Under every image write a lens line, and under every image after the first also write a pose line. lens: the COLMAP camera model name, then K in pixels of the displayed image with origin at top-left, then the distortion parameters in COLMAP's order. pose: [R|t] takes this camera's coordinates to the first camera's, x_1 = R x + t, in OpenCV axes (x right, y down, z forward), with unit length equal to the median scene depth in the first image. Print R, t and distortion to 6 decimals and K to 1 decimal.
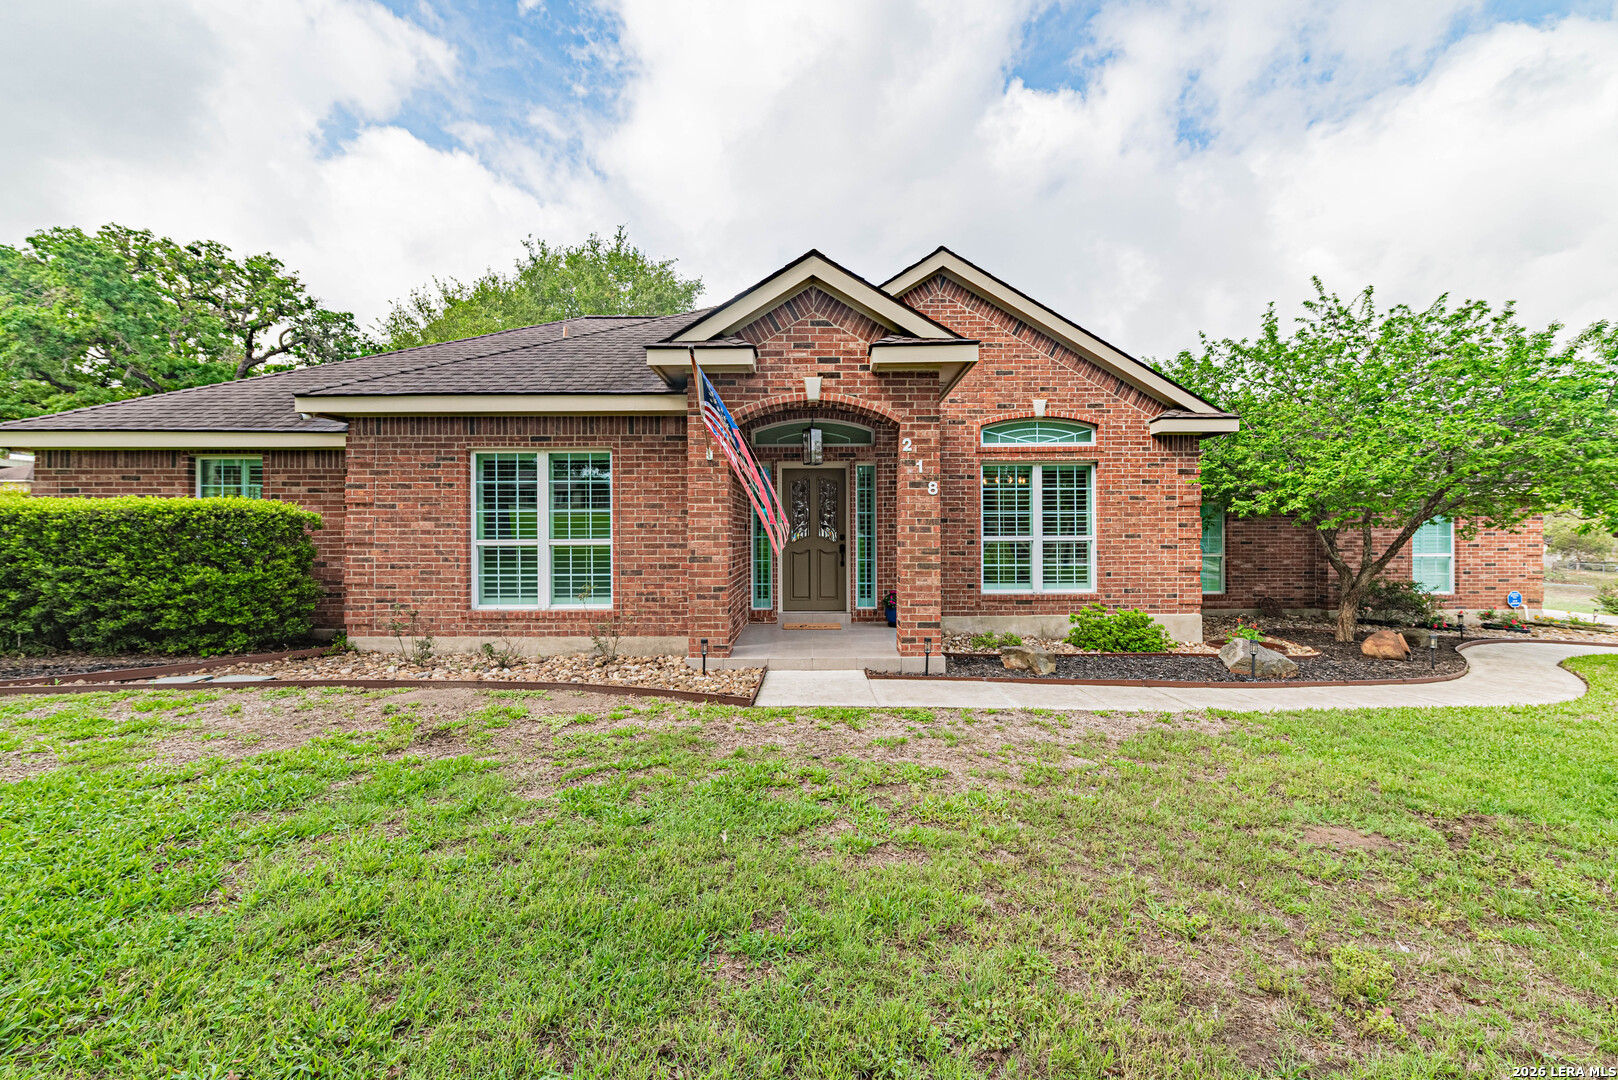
lens RADIAL K [[653.4, 0, 809.0], [0, 653.4, 540.0], [0, 0, 1]] dist [-0.000253, -0.000004]
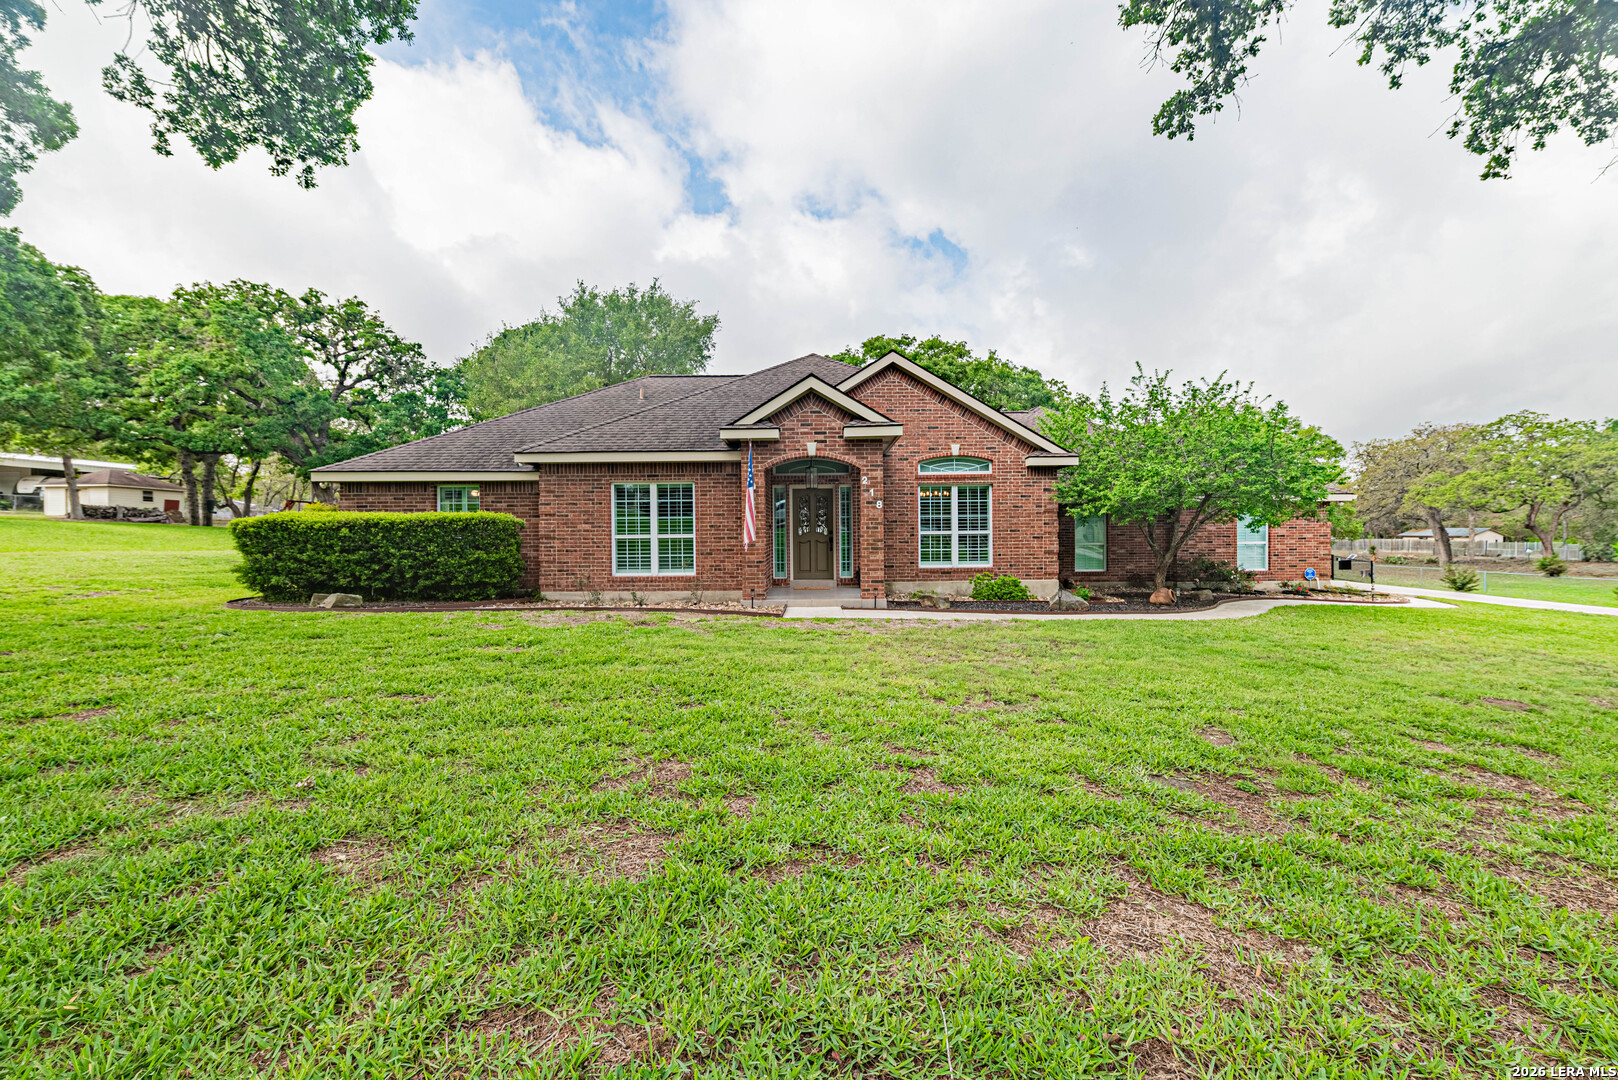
lens RADIAL K [[653.4, 0, 809.0], [0, 653.4, 540.0], [0, 0, 1]] dist [-0.000253, -0.000004]
pose [[0.999985, -0.005209, -0.001714, 0.000670], [0.005222, 0.999957, 0.007726, 0.001803], [0.001673, -0.007735, 0.999969, -0.630393]]
